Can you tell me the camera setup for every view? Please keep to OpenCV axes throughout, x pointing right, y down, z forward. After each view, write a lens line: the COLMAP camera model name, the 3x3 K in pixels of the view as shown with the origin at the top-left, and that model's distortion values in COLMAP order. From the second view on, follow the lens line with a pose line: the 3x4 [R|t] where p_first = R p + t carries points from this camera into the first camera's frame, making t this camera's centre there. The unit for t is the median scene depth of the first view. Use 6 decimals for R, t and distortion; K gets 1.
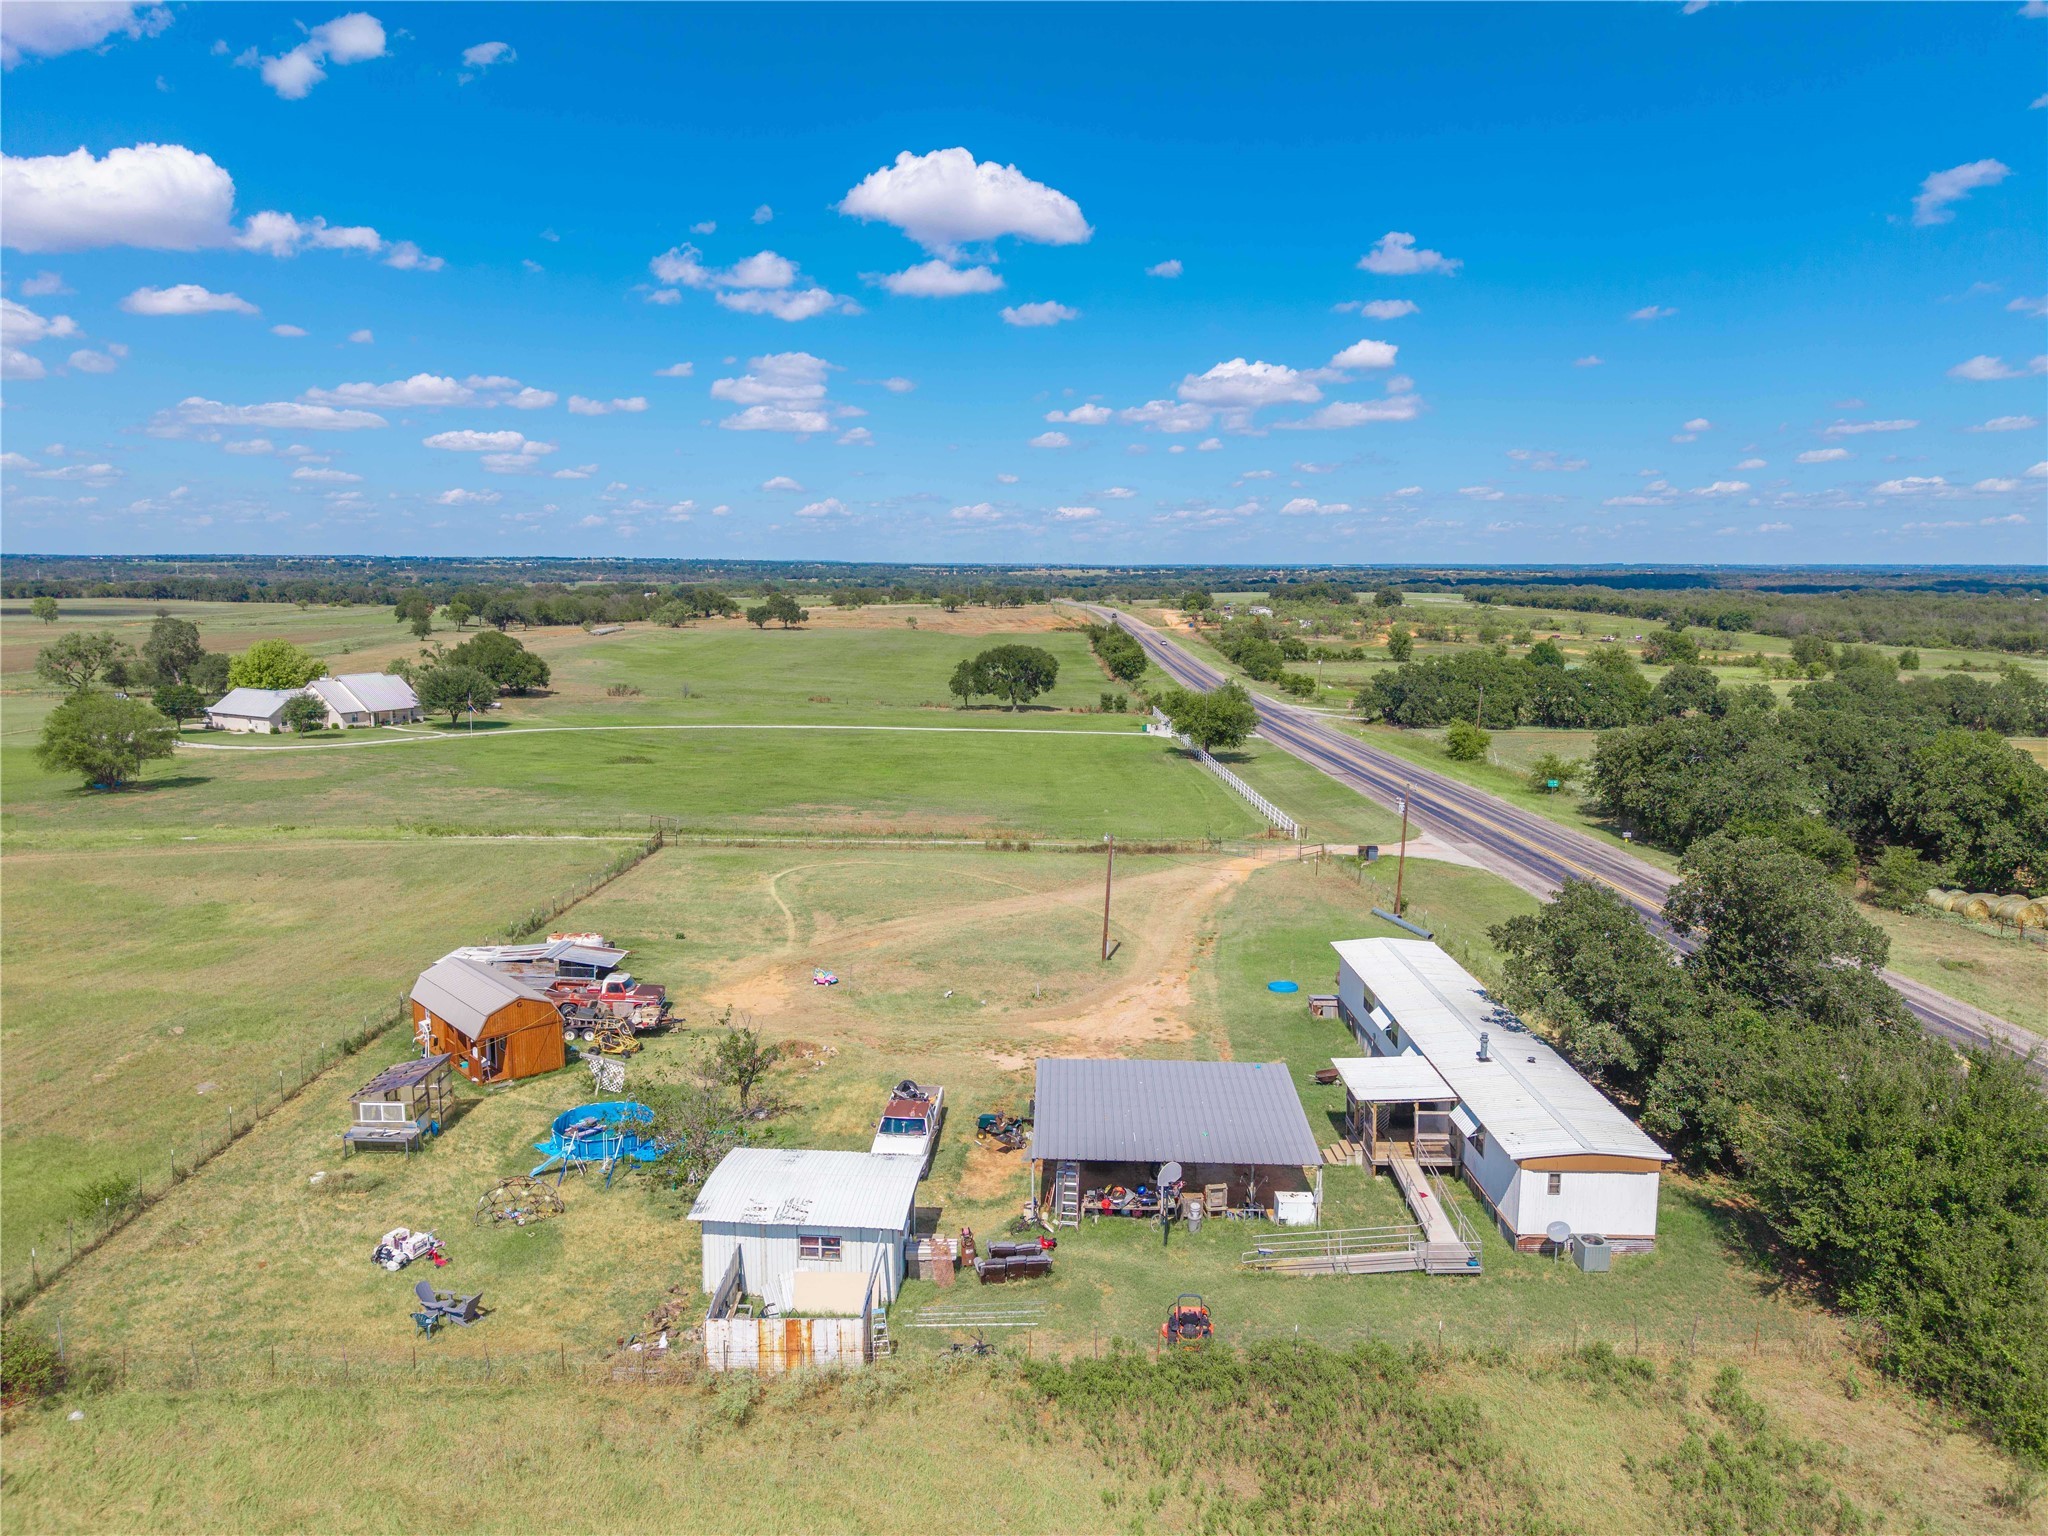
lens RADIAL K [[1370.0, 0, 1024.0], [0, 1370.0, 768.0], [0, 0, 1]] dist [0.026666, -0.021701]
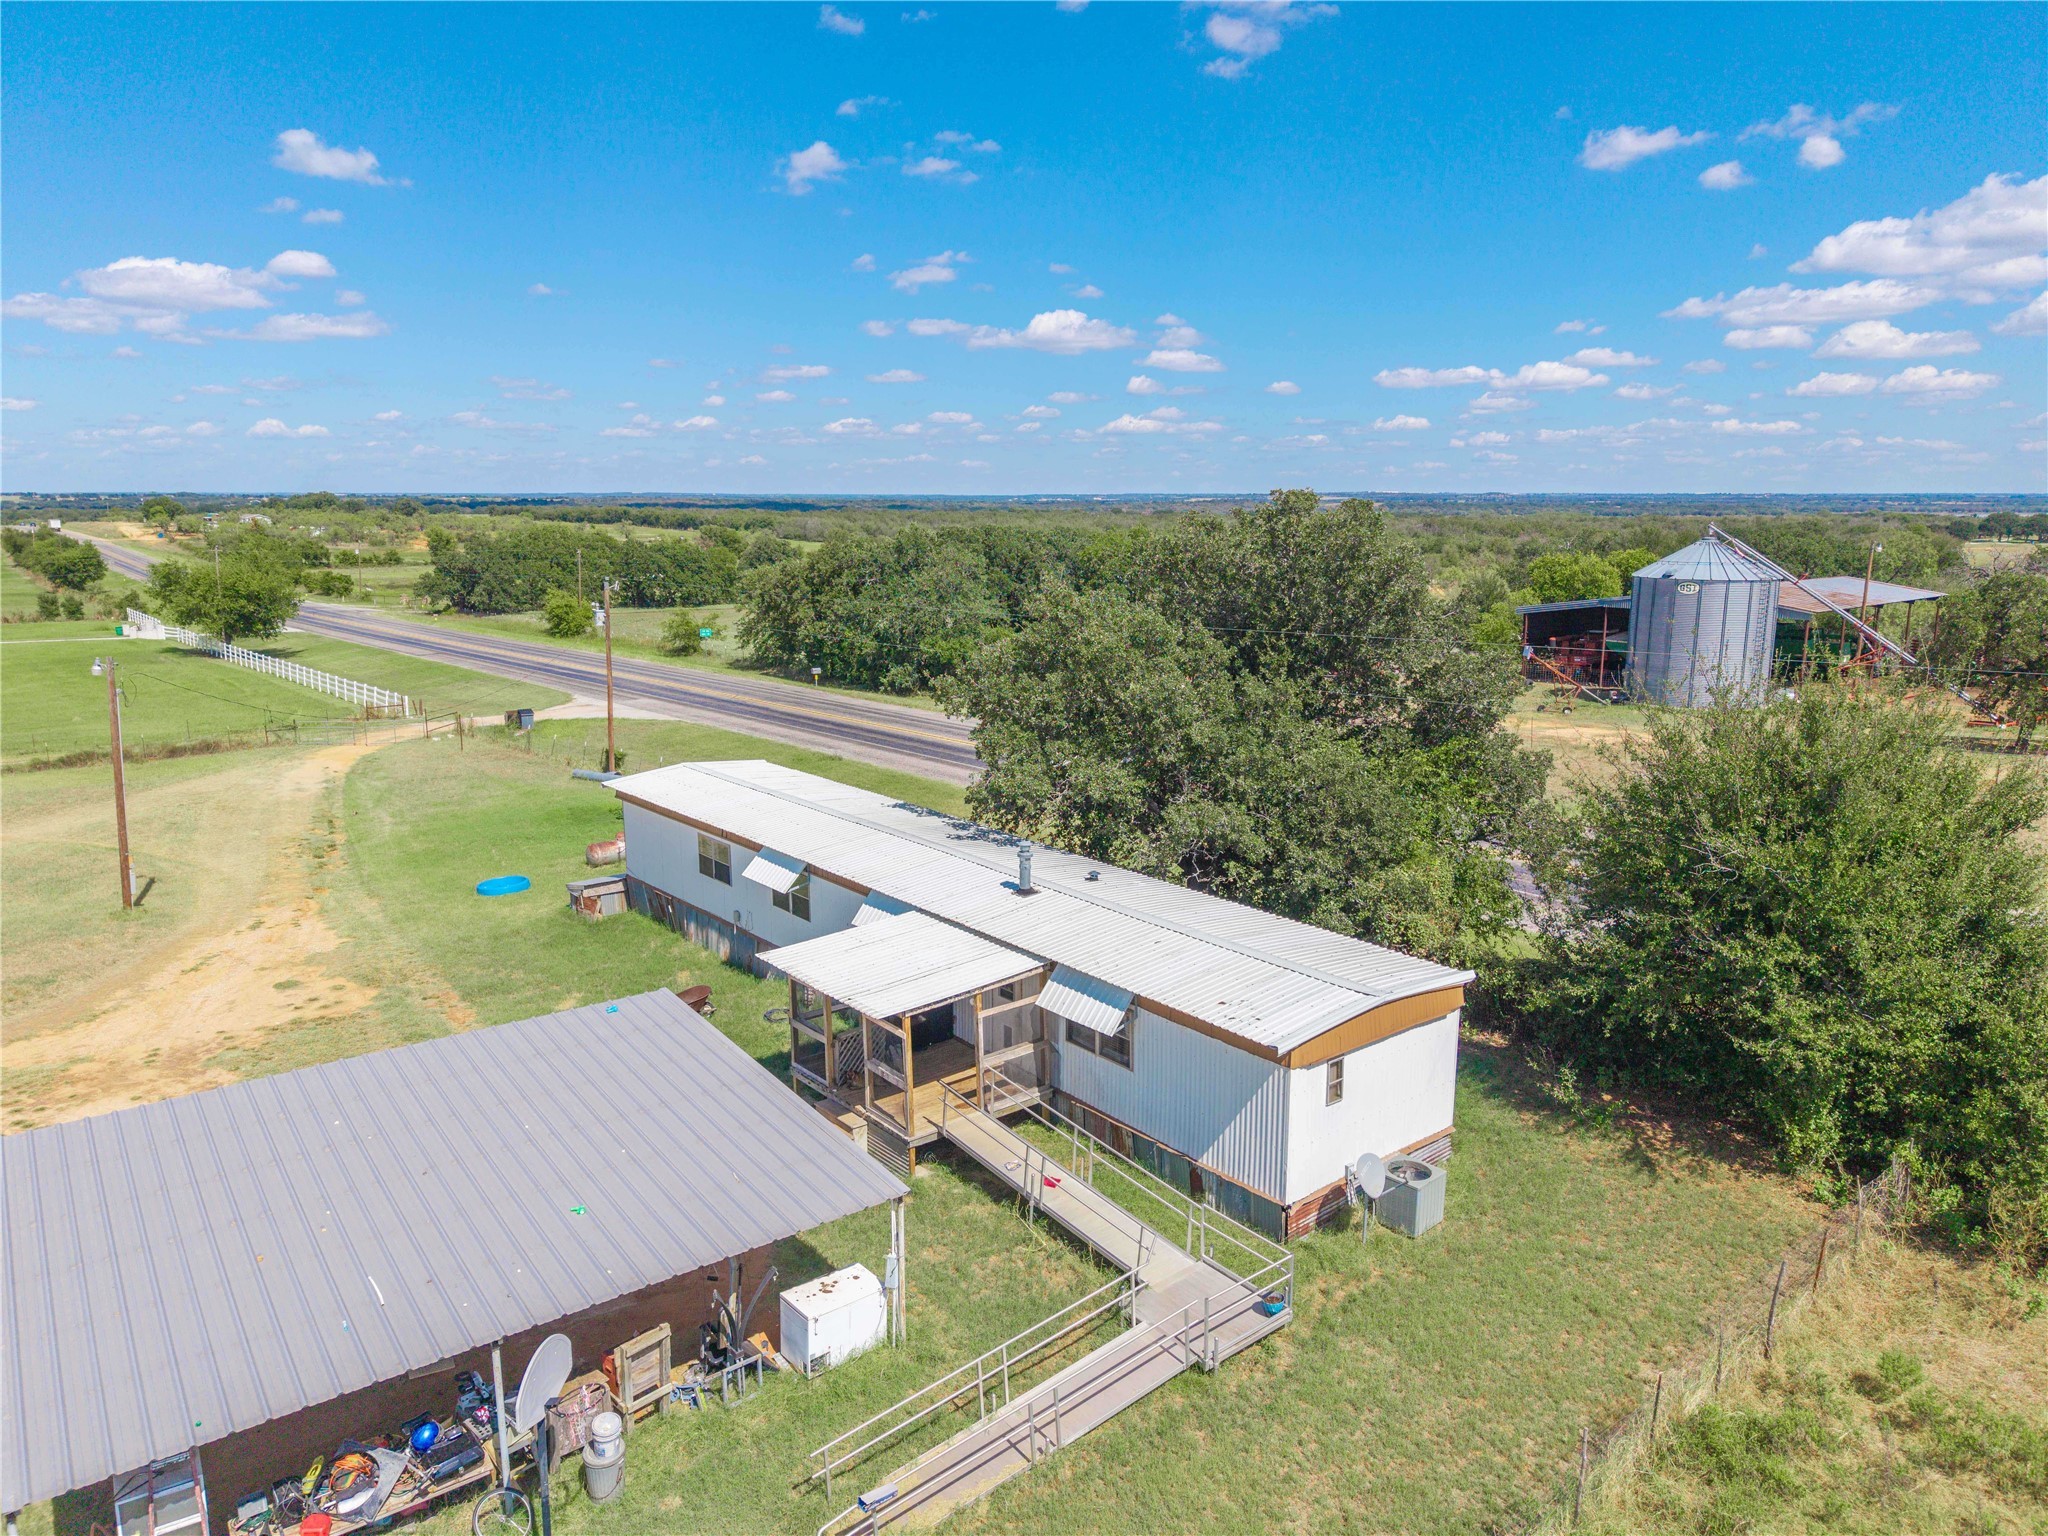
lens RADIAL K [[1370.0, 0, 1024.0], [0, 1370.0, 768.0], [0, 0, 1]] dist [0.026666, -0.021701]
pose [[0.777973, -0.130508, 0.614594, 0.009114], [0.099160, 0.991434, 0.085010, 0.089468], [-0.620424, -0.005193, 0.784249, 0.441387]]
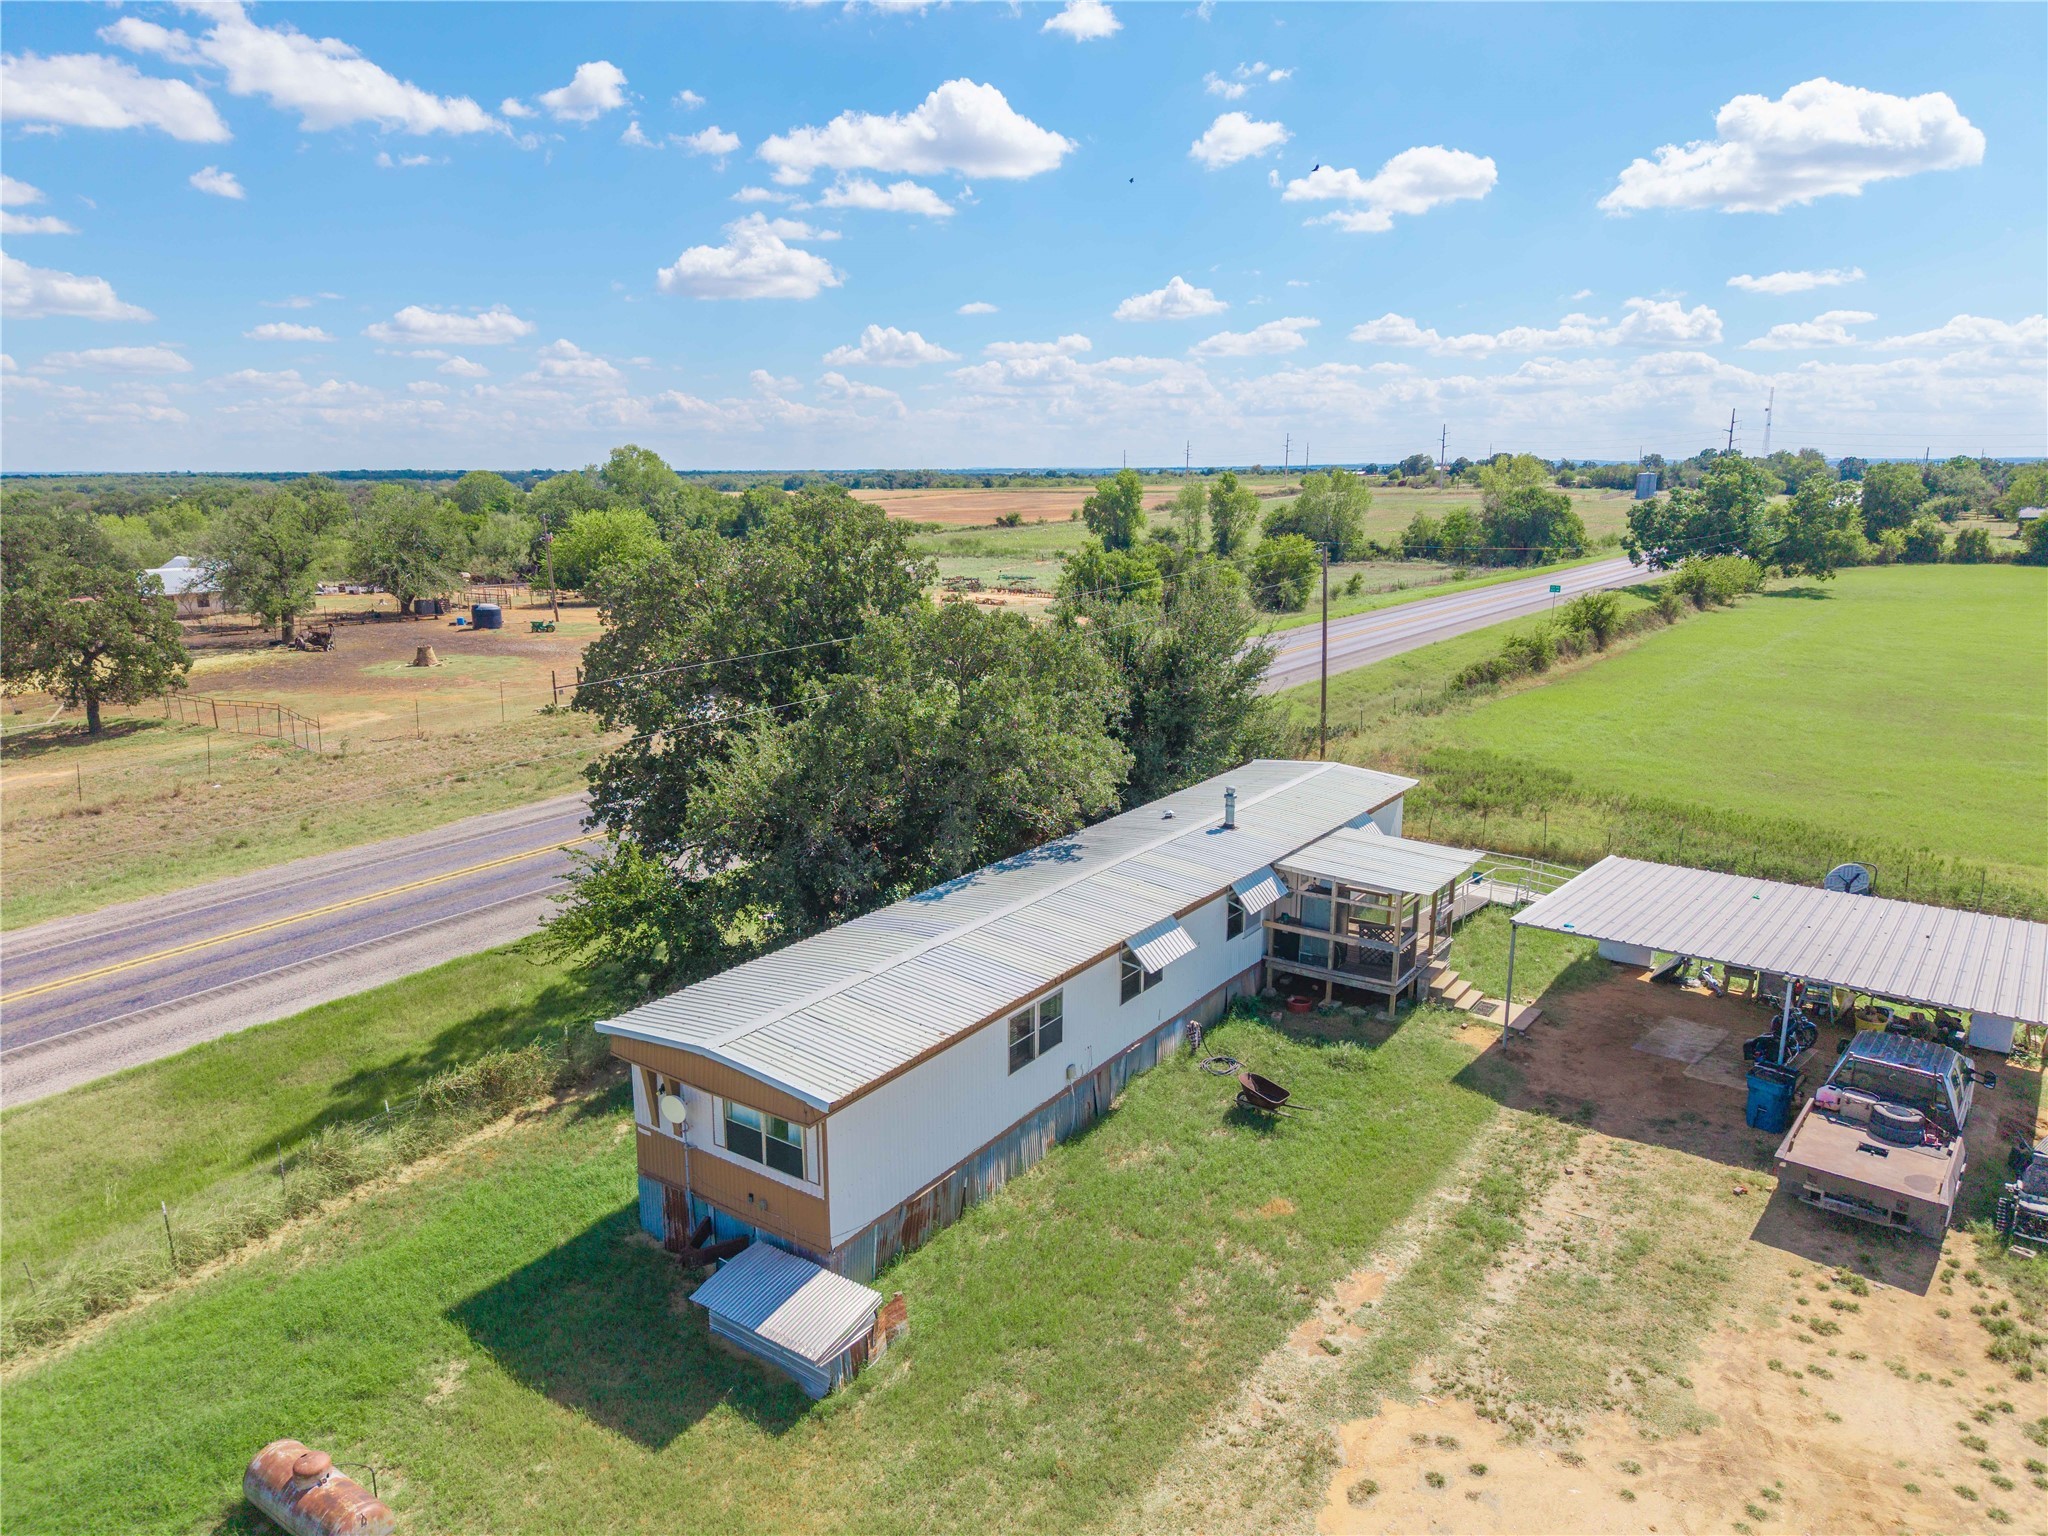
lens RADIAL K [[1370.0, 0, 1024.0], [0, 1370.0, 768.0], [0, 0, 1]] dist [0.026666, -0.021701]
pose [[-0.814142, -0.125427, 0.566957, 0.033959], [0.086566, 0.939264, 0.332099, -0.033262], [-0.574177, 0.319455, -0.753837, 1.172816]]
